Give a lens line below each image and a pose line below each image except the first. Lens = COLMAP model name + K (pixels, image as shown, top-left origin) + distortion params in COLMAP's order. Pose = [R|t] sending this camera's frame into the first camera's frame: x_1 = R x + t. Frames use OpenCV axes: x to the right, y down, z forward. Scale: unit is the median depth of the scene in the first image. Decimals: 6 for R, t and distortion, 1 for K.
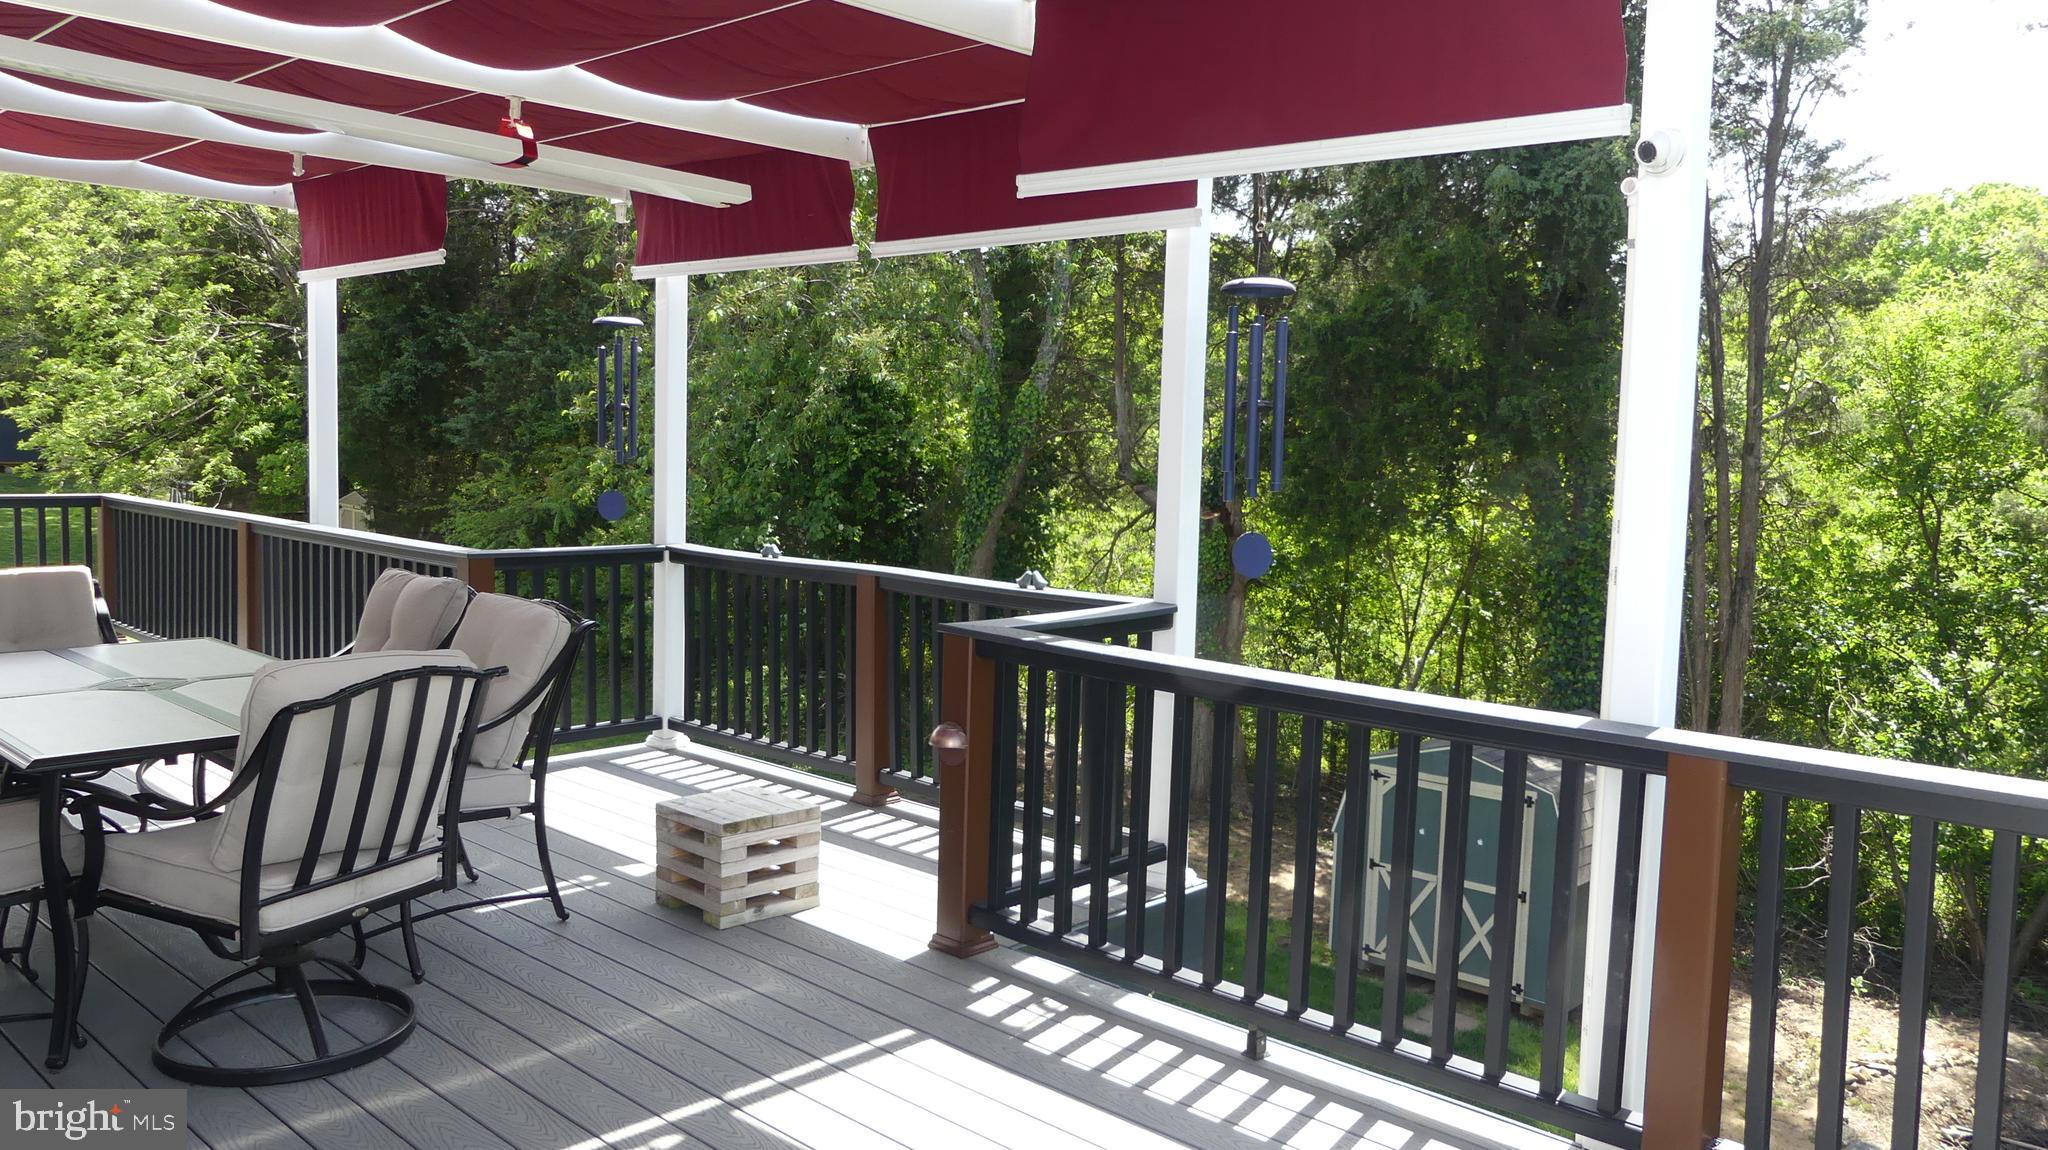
lens RADIAL K [[1553.8, 0, 1021.3], [0, 1553.8, 566.3], [0, 0, 1]] dist [-0.025106, 0.025909]
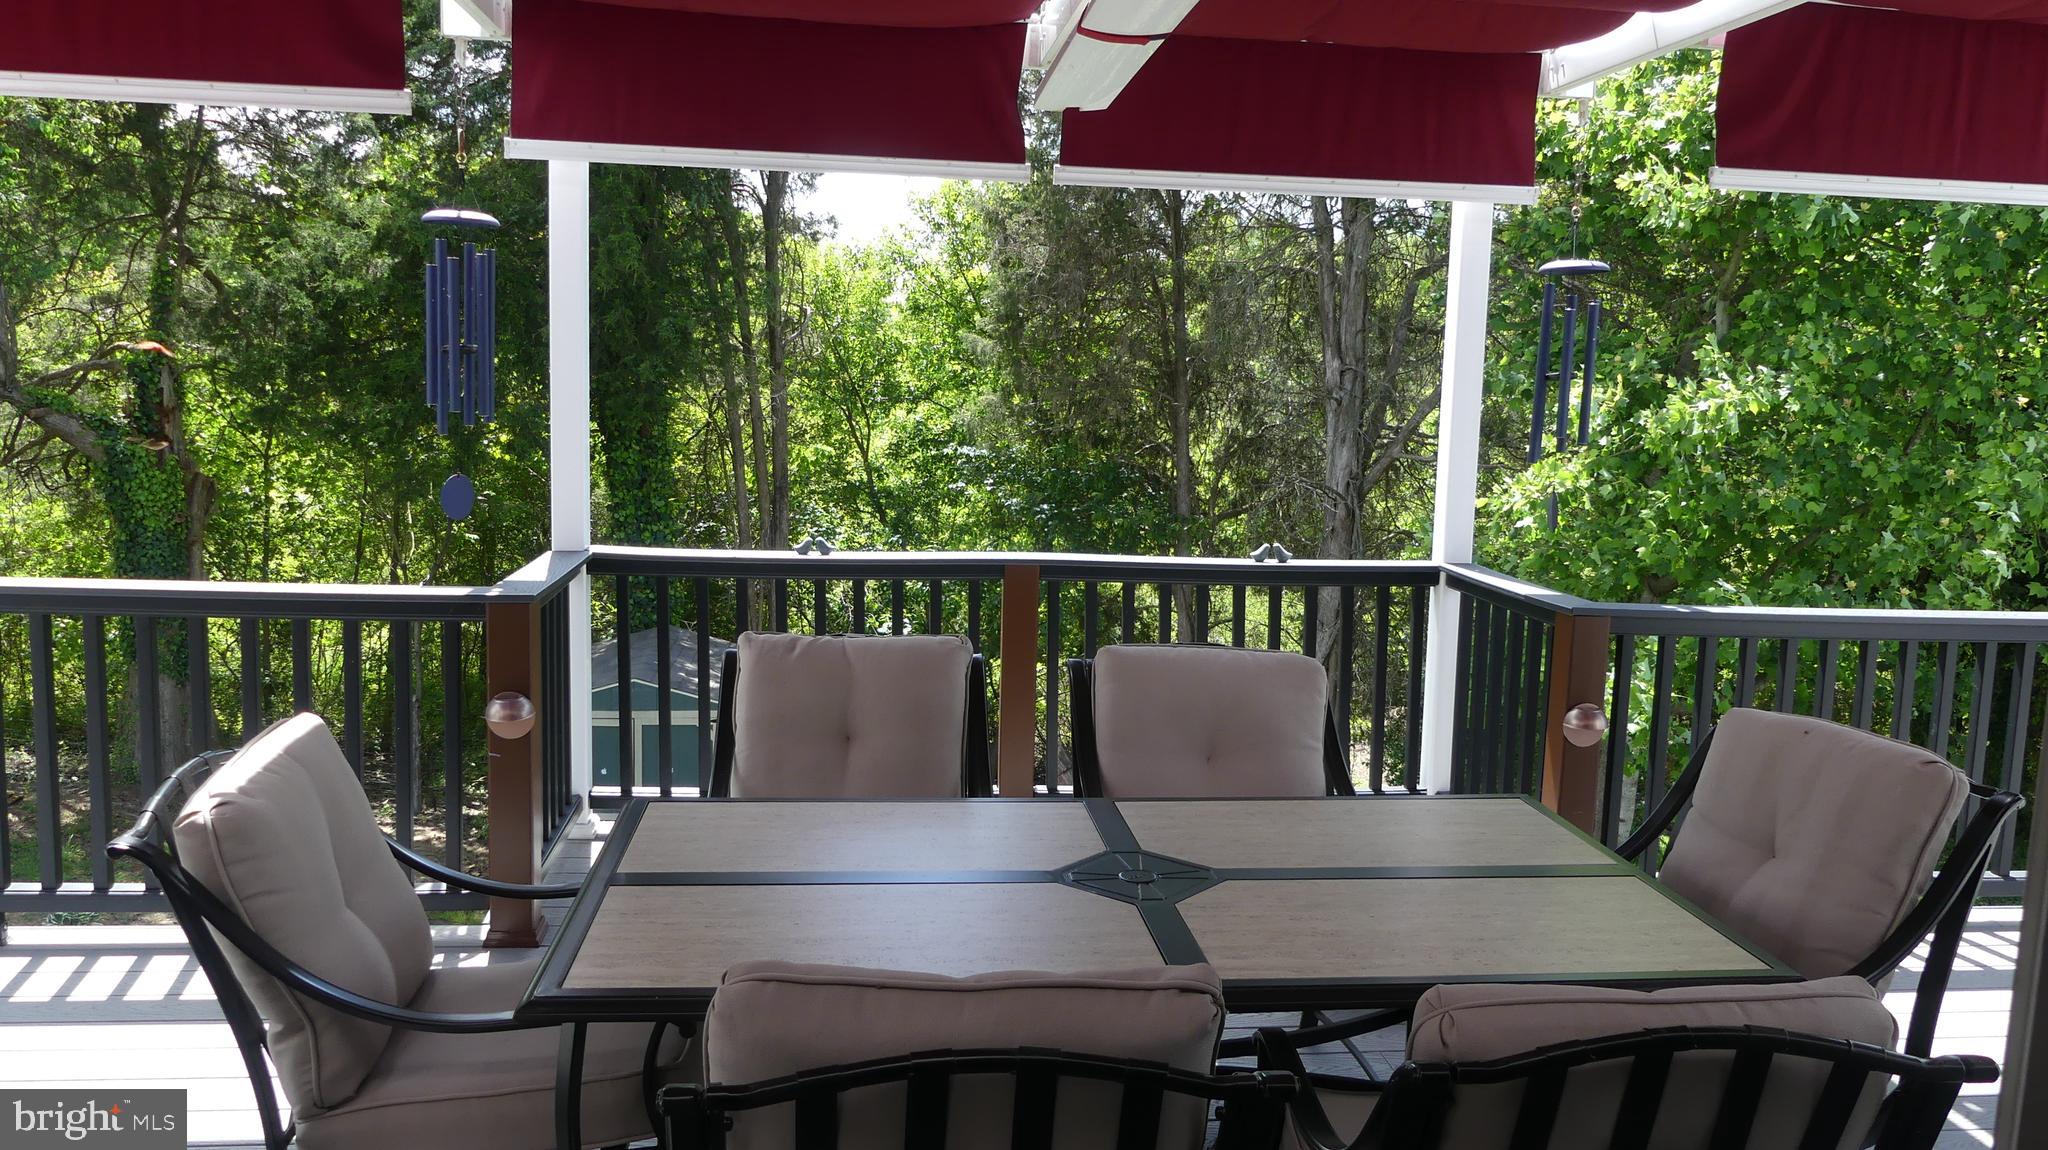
lens RADIAL K [[1553.8, 0, 1030.6], [0, 1553.8, 575.5], [0, 0, 1]] dist [-0.025106, 0.025909]
pose [[0.632886, -0.102227, 0.767466, -0.292021], [0.045765, 0.994451, 0.094722, -0.028568], [-0.772891, -0.024825, 0.634053, 0.190568]]
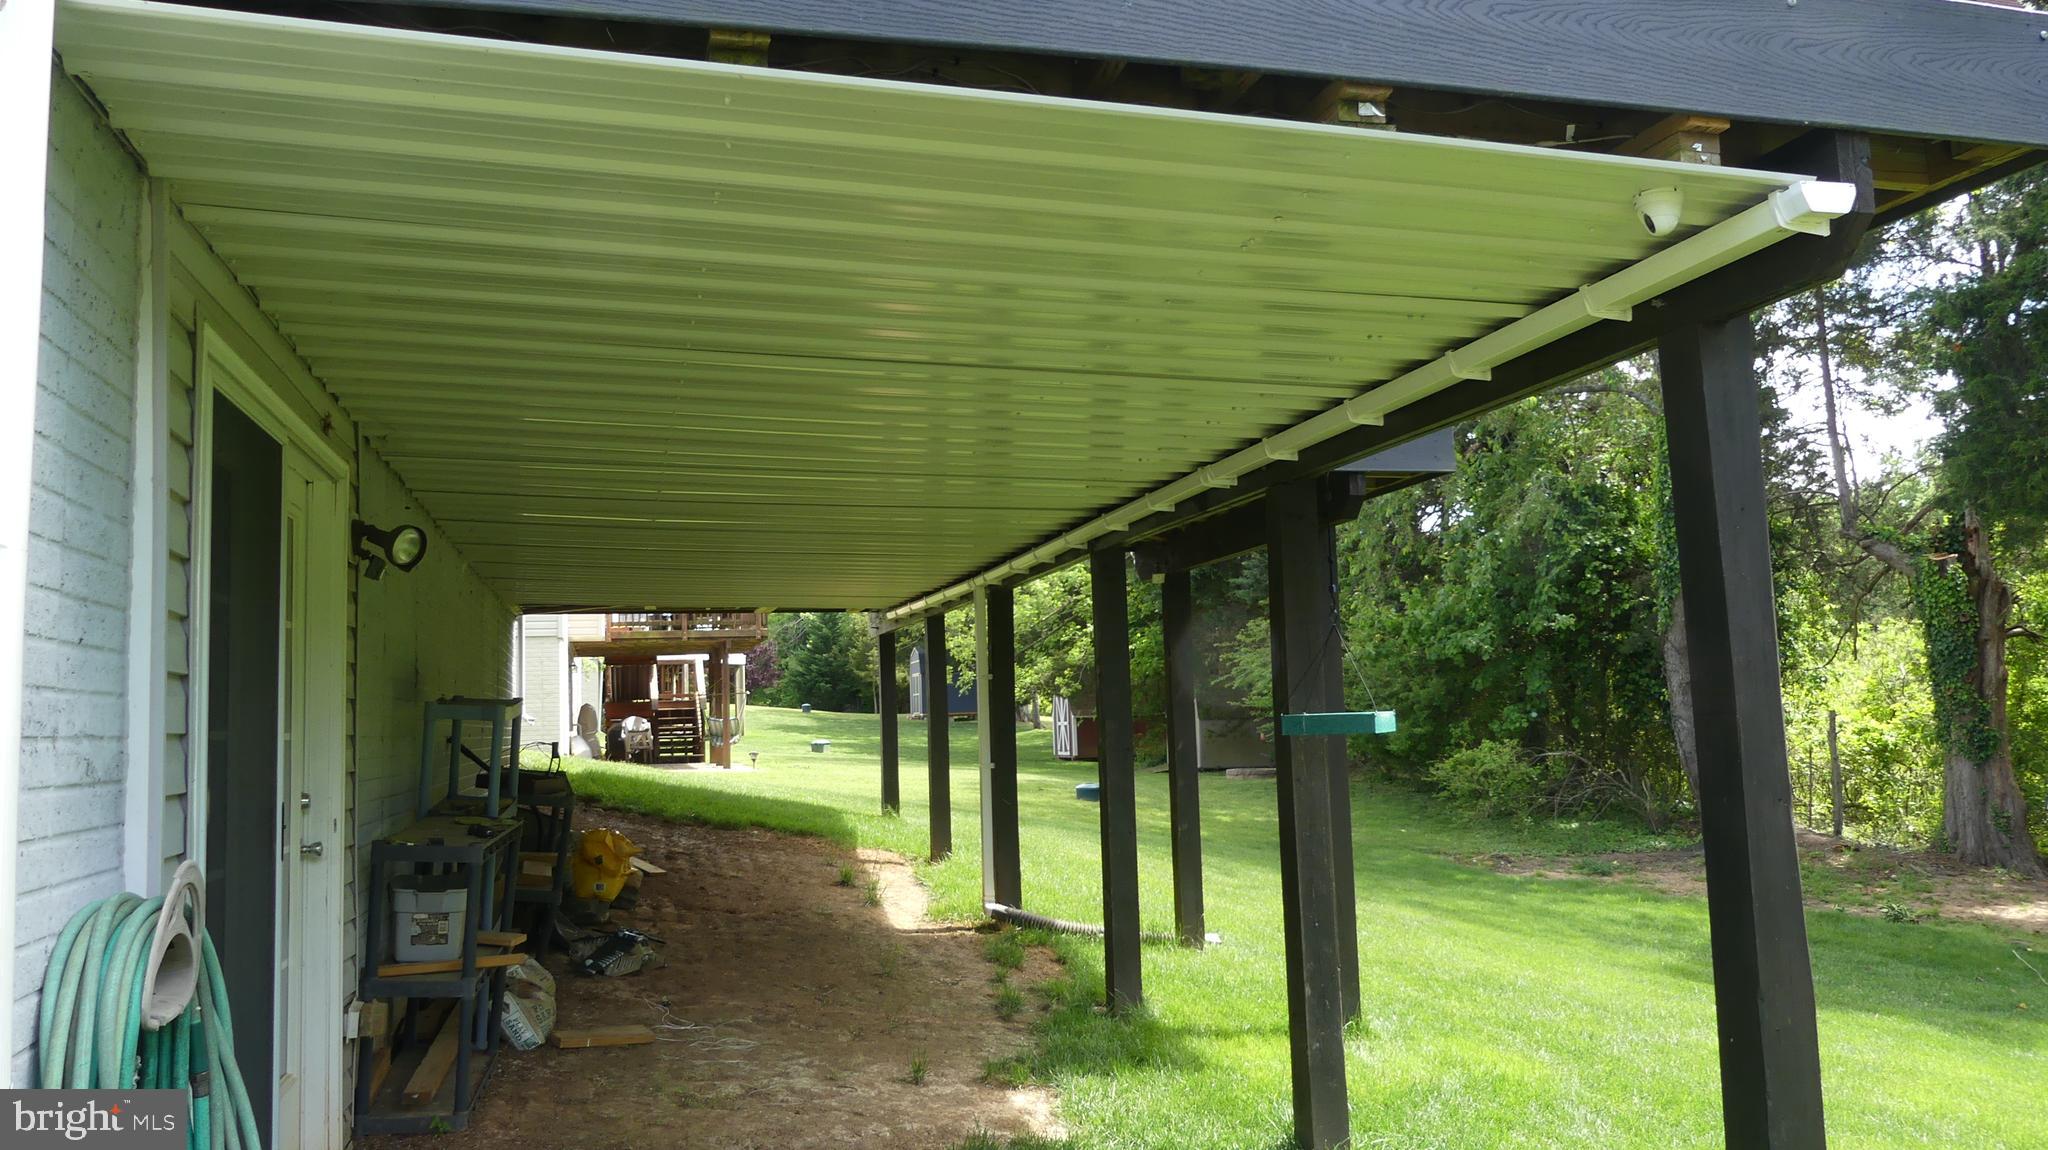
lens RADIAL K [[1553.8, 0, 1026.8], [0, 1553.8, 562.2], [0, 0, 1]] dist [-0.025106, 0.025909]
pose [[0.854175, -0.103292, -0.509624, 0.166592], [0.003345, 0.981143, -0.193255, 0.207073], [0.519975, 0.163369, 0.838413, -0.127348]]
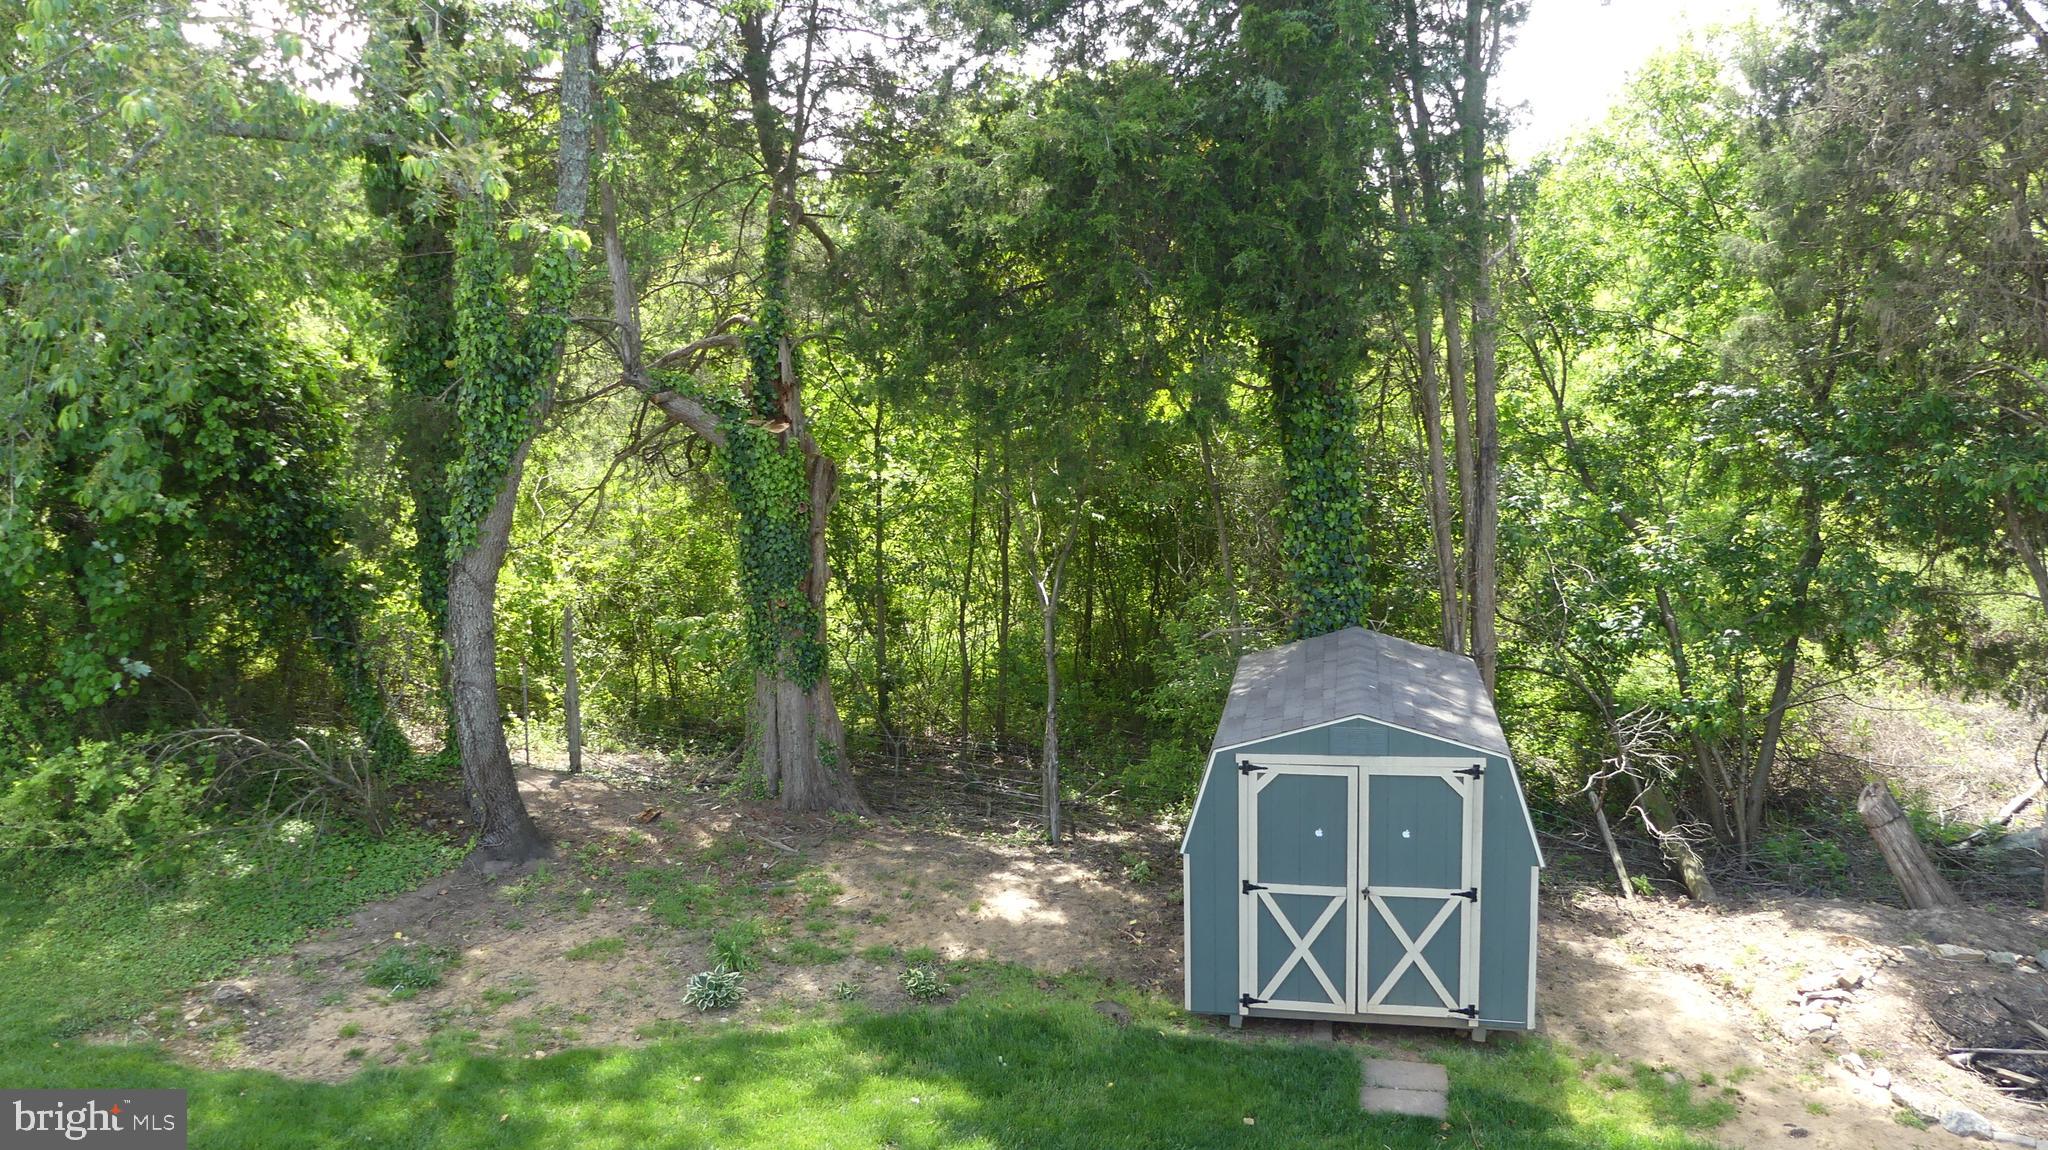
lens RADIAL K [[1553.8, 0, 1008.8], [0, 1553.8, 583.0], [0, 0, 1]] dist [-0.025106, 0.025909]
pose [[0.854326, -0.138812, 0.500858, -0.217263], [0.095494, 0.989192, 0.111267, -0.042525], [-0.510890, -0.047229, 0.858348, 0.436058]]
